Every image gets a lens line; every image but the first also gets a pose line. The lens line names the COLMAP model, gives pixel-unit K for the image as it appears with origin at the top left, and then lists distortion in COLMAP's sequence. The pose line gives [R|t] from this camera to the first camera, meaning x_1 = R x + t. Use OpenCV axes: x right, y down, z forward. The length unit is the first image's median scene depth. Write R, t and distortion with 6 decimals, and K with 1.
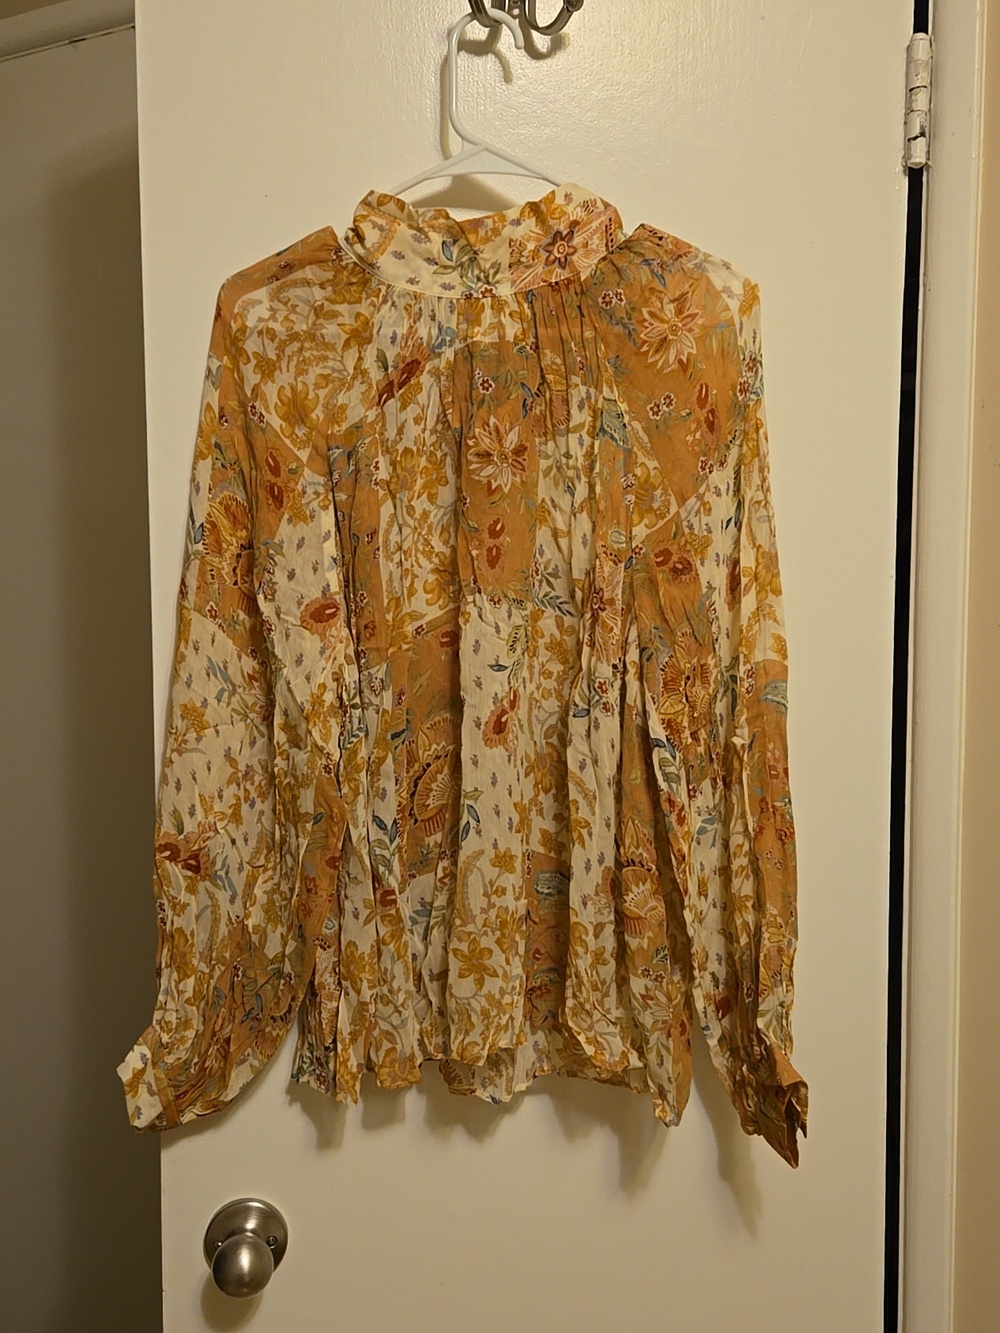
lens RADIAL K [[894.2, 0, 499.9], [0, 894.2, 664.6], [0, 0, 1]] dist [0.004392, 0.001444]
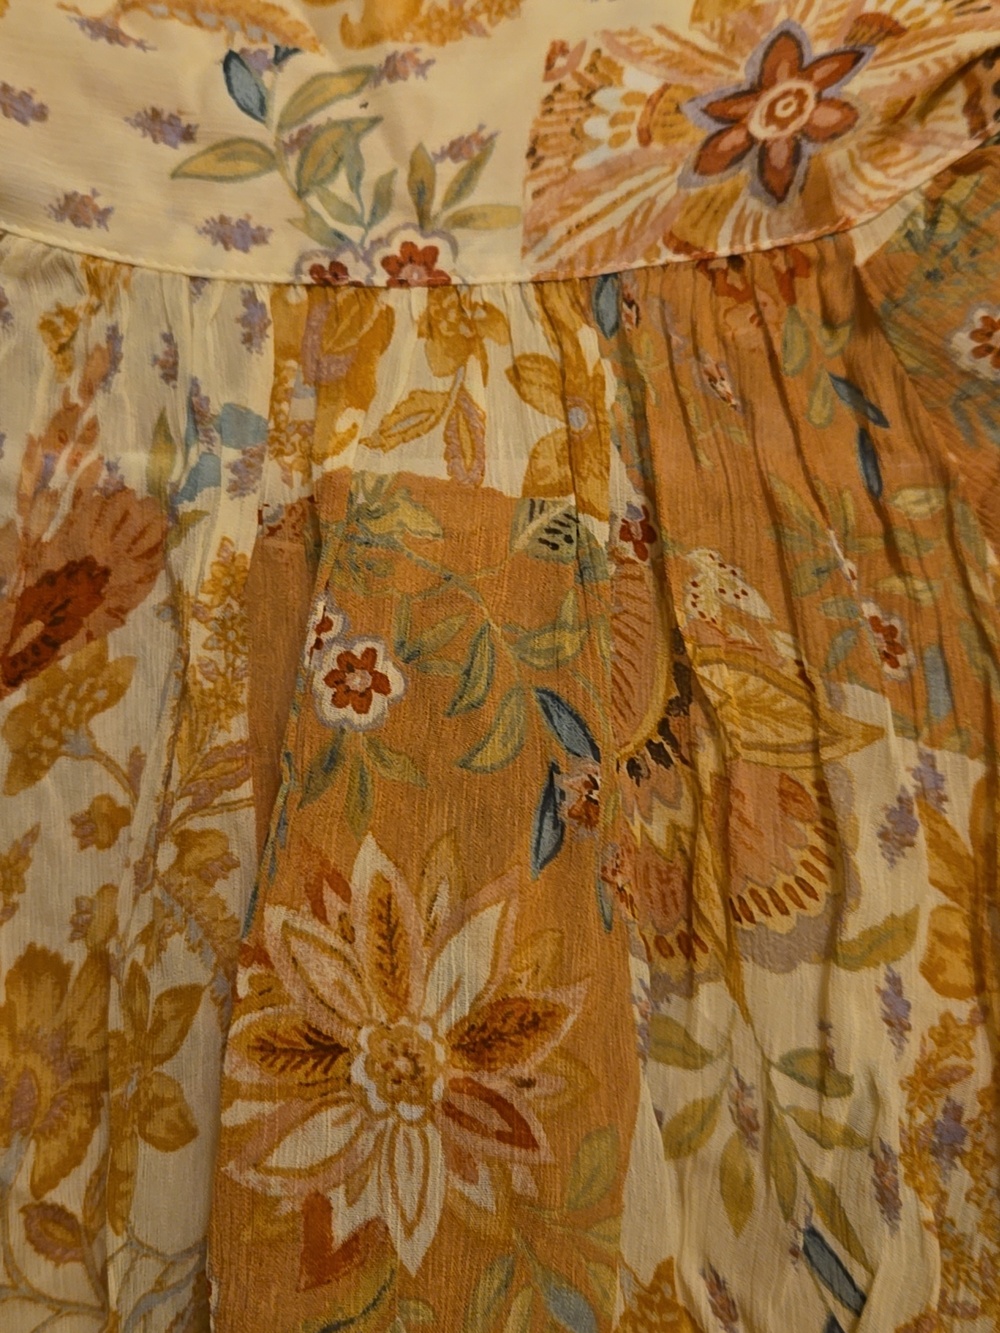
lens RADIAL K [[894.2, 0, 502.5], [0, 894.2, 663.3], [0, 0, 1]] dist [0.004392, 0.001444]
pose [[0.961488, 0.006493, -0.274770, 0.068805], [-0.164034, 0.815710, -0.554717, -0.207832], [0.220531, 0.578425, 0.785360, 0.863830]]
